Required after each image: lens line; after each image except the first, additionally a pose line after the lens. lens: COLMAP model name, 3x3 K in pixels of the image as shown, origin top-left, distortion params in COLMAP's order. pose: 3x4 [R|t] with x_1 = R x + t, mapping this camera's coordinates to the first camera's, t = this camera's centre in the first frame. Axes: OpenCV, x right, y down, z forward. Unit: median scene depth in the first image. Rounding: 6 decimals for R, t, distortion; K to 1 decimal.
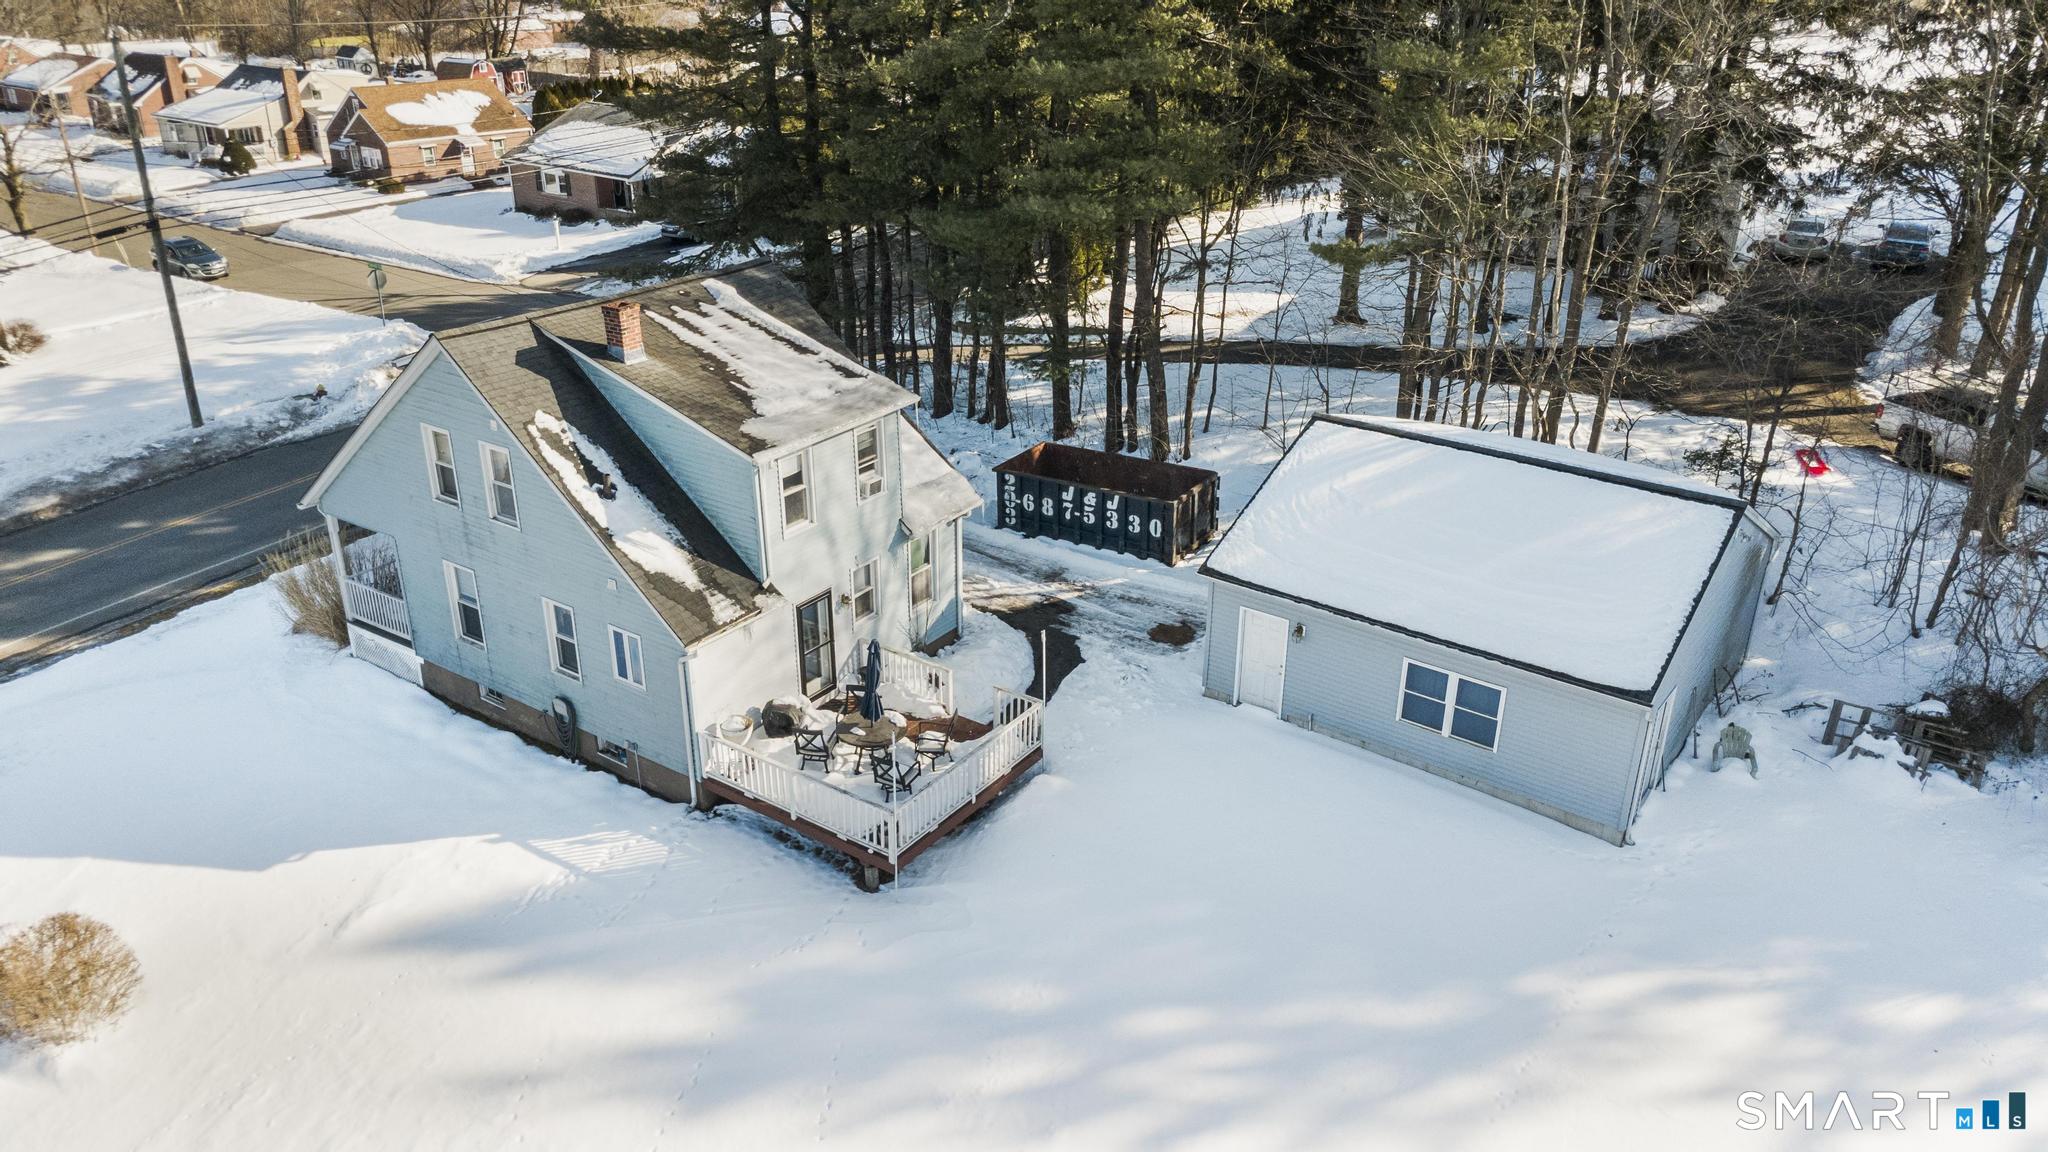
lens RADIAL K [[1333.8, 0, 1024.0], [0, 1333.8, 576.0], [0, 0, 1]] dist [-0.003069, -0.000106]
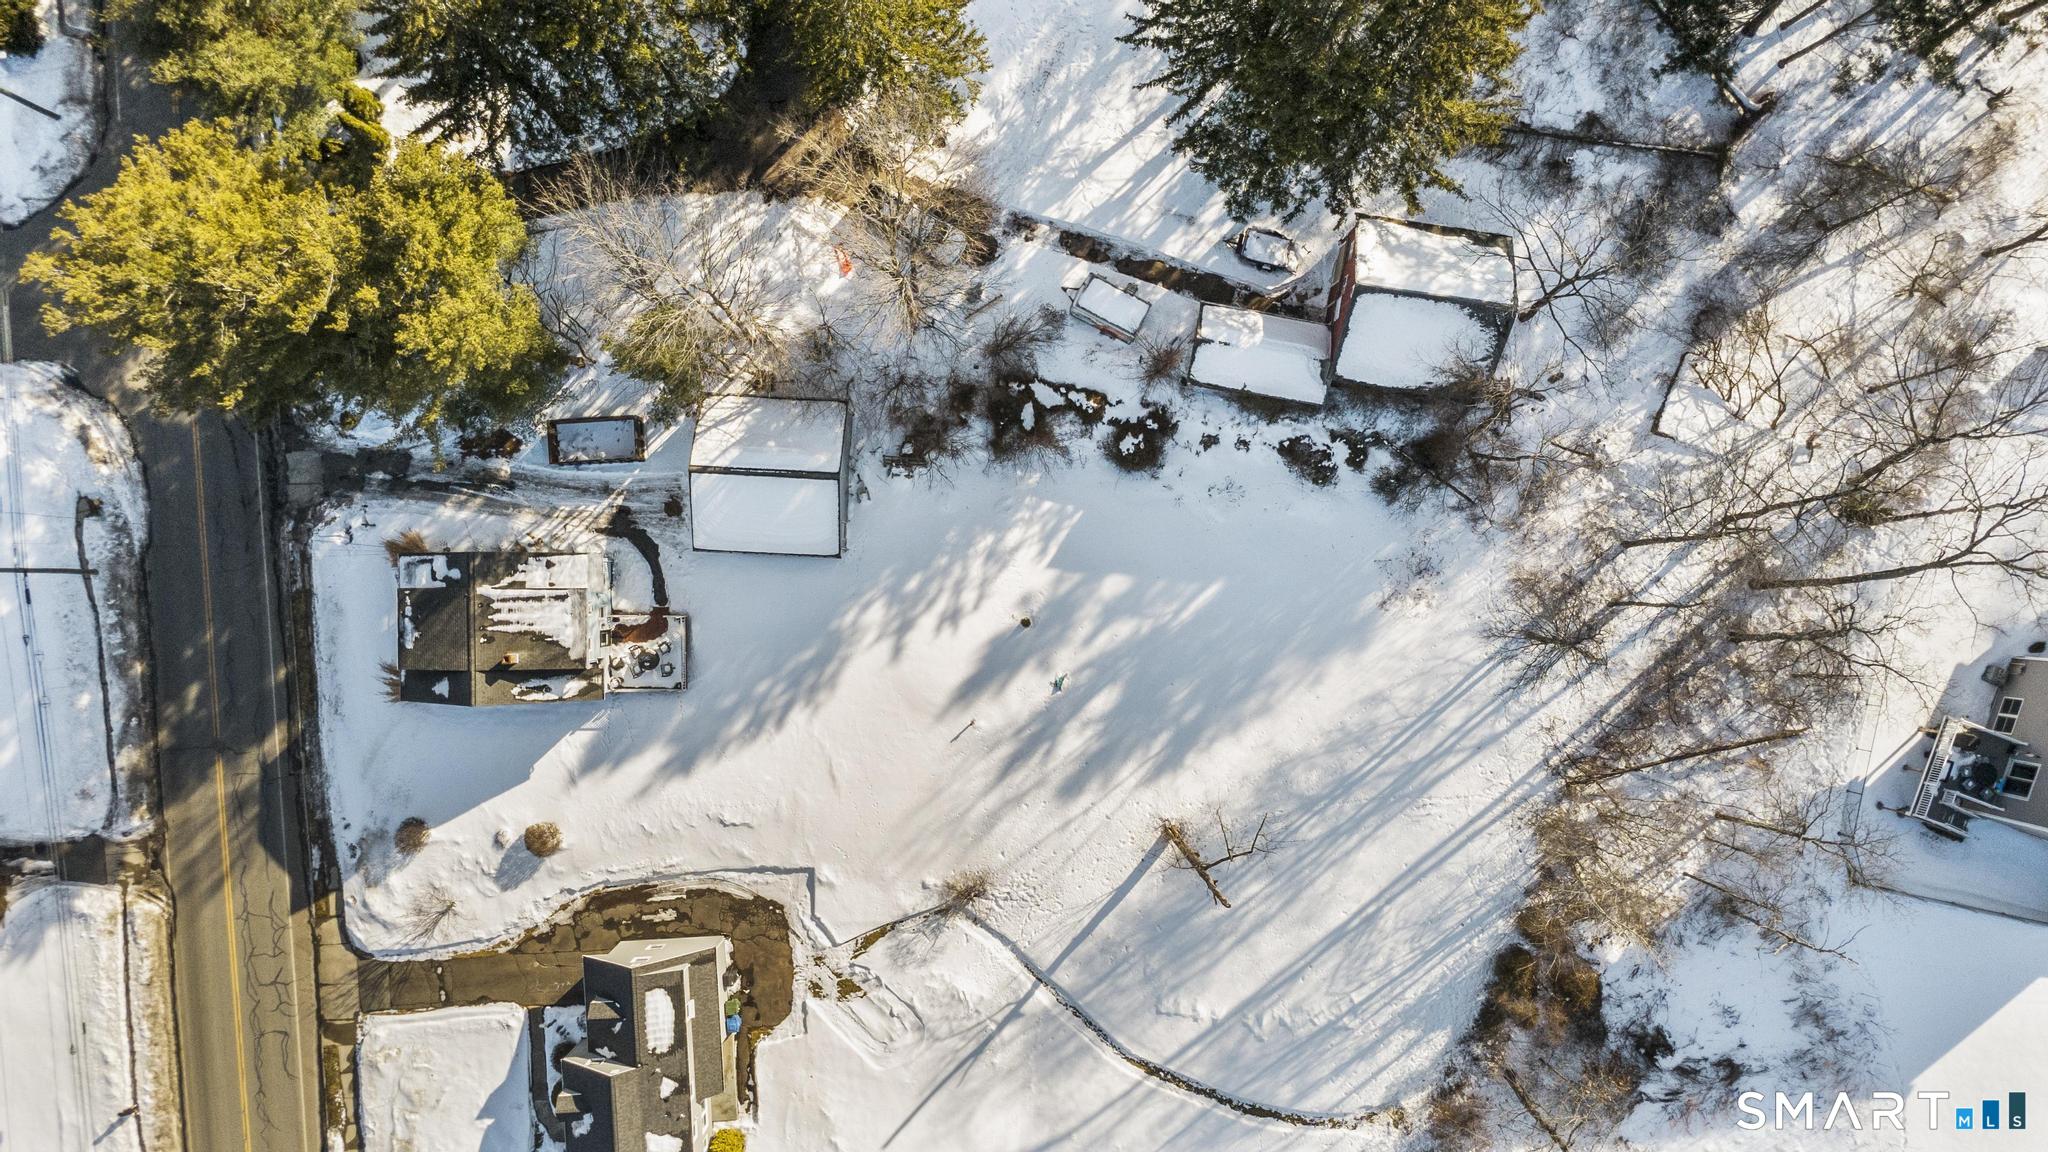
lens RADIAL K [[1333.8, 0, 1024.0], [0, 1333.8, 576.0], [0, 0, 1]] dist [-0.003069, -0.000106]
pose [[0.834872, -0.549422, 0.033532, 0.673921], [0.175592, 0.323566, 0.929770, -2.854261], [-0.521686, -0.770351, 0.366611, -0.564544]]
